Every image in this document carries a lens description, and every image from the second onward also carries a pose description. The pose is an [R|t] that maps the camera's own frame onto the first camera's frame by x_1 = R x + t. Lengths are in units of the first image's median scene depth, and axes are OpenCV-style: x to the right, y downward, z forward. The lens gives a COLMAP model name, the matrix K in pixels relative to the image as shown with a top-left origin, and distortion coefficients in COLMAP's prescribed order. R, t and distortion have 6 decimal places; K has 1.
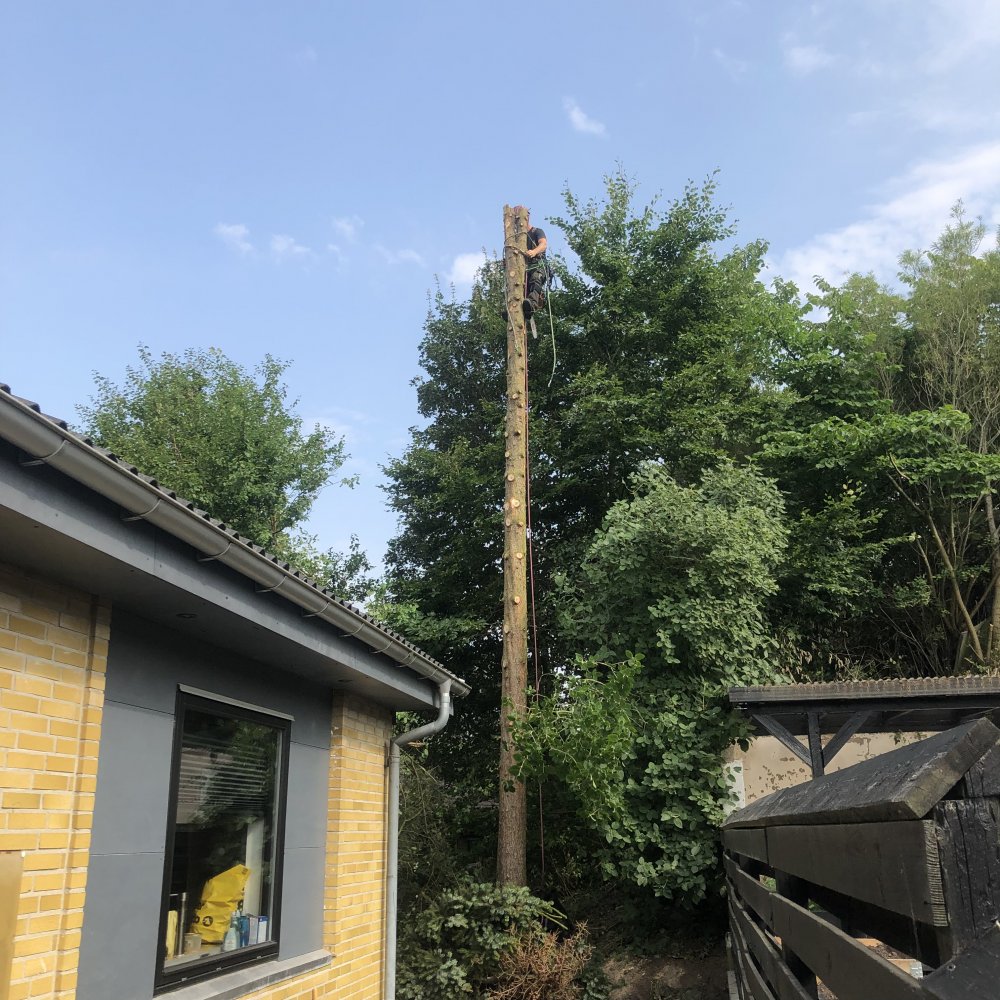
lens RADIAL K [[1091.6, 0, 505.4], [0, 1091.6, 494.4], [0, 0, 1]] dist [0.030623, -0.017023]
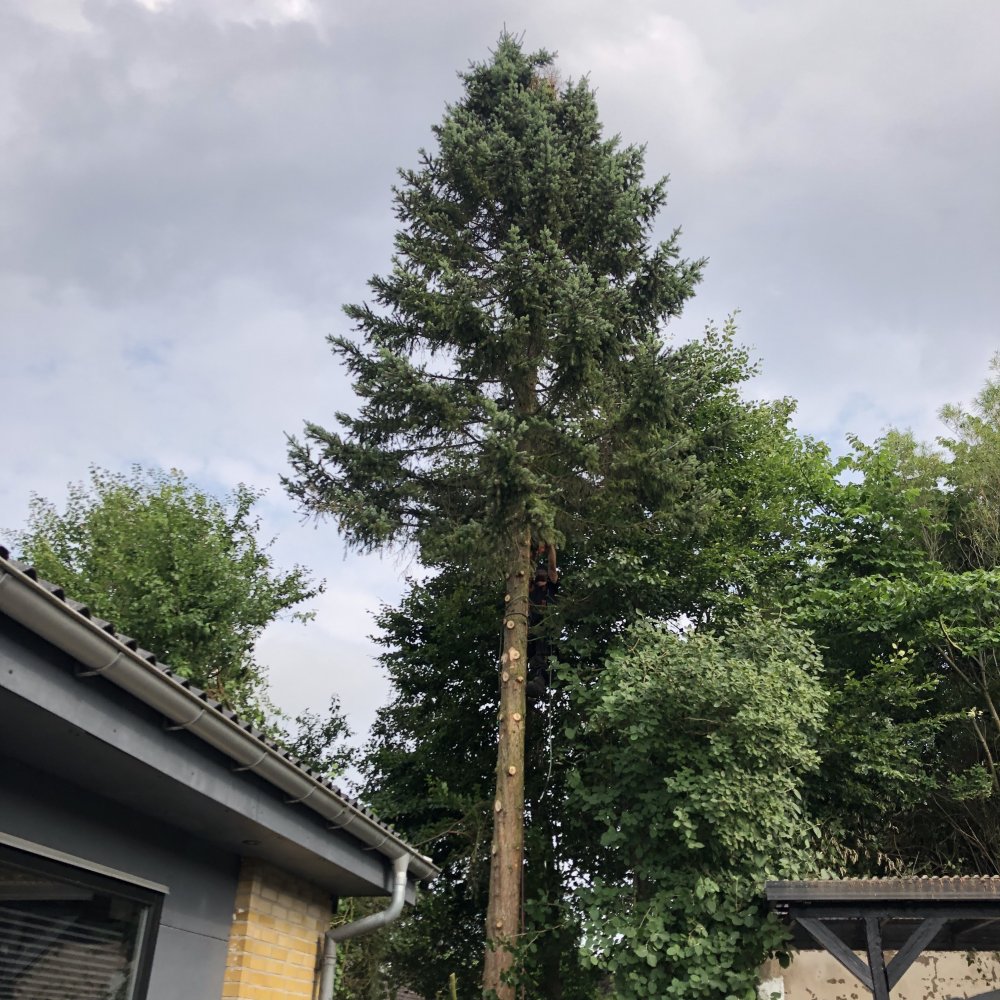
lens RADIAL K [[1091.6, 0, 505.4], [0, 1091.6, 494.4], [0, 0, 1]] dist [0.030623, -0.017023]
pose [[0.999407, 0.022435, -0.026108, 0.023607], [-0.026676, 0.984121, -0.175484, 0.034473], [0.021756, 0.176076, 0.984136, 0.121576]]
